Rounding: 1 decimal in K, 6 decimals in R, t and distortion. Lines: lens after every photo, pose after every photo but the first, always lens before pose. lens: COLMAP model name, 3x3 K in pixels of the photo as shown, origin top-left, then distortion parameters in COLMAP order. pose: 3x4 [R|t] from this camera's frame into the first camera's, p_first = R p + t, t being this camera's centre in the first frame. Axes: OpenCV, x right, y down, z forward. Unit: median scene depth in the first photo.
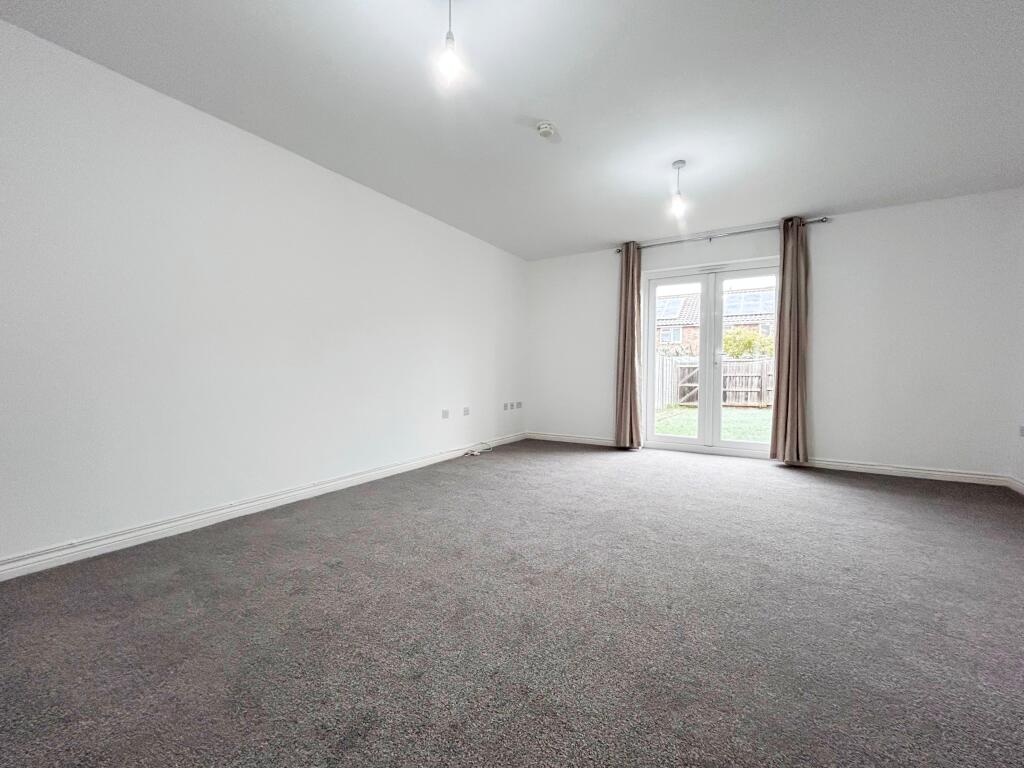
lens RADIAL K [[419.1, 0, 515.9], [0, 419.1, 382.8], [0, 0, 1]] dist [0.001827, 0.000244]
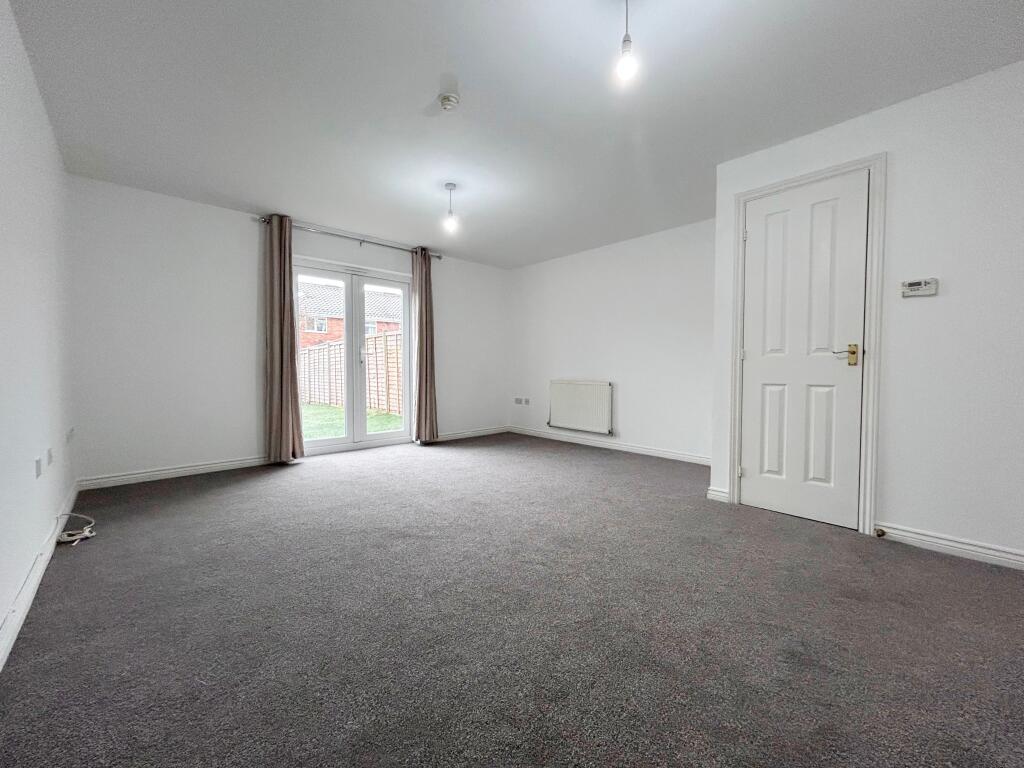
lens RADIAL K [[419.1, 0, 515.9], [0, 419.1, 382.8], [0, 0, 1]] dist [0.001827, 0.000244]
pose [[0.273370, -0.037071, 0.961194, -0.428852], [0.025667, 0.999182, 0.031236, -0.017674], [-0.961566, 0.016132, 0.274098, 0.343518]]
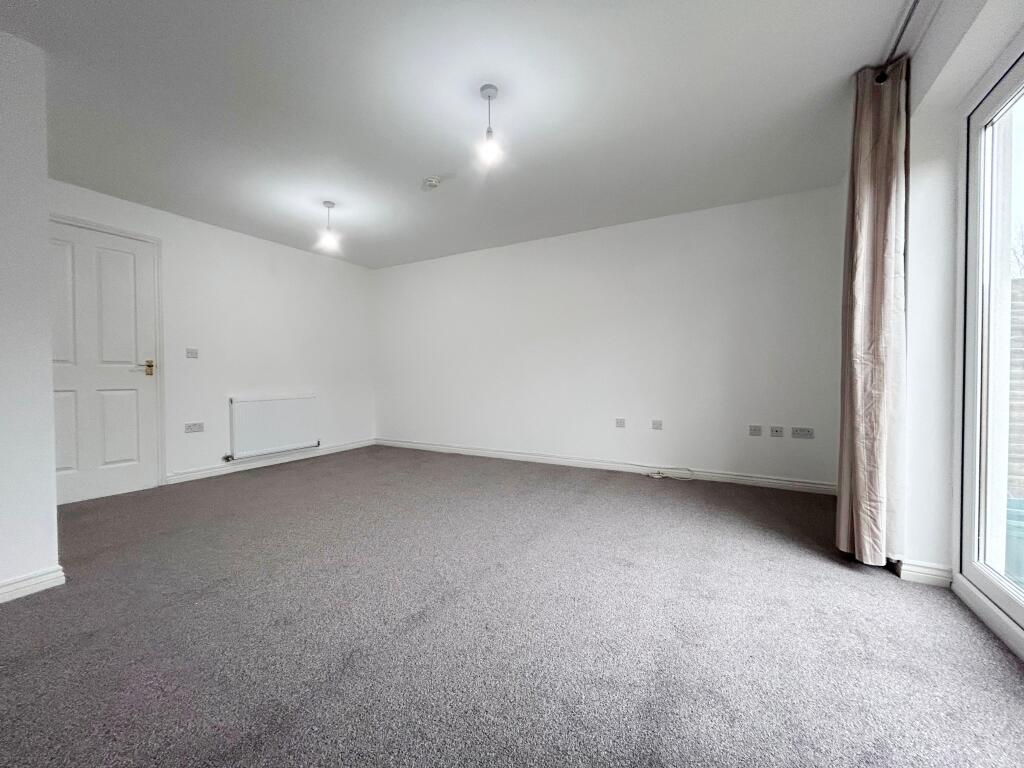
lens RADIAL K [[419.1, 0, 515.9], [0, 419.1, 382.8], [0, 0, 1]] dist [0.001827, 0.000244]
pose [[0.068539, 0.011715, -0.997580, 0.755898], [-0.028554, 0.999544, 0.009776, -0.018530], [0.997240, 0.027814, 0.068842, 0.698416]]
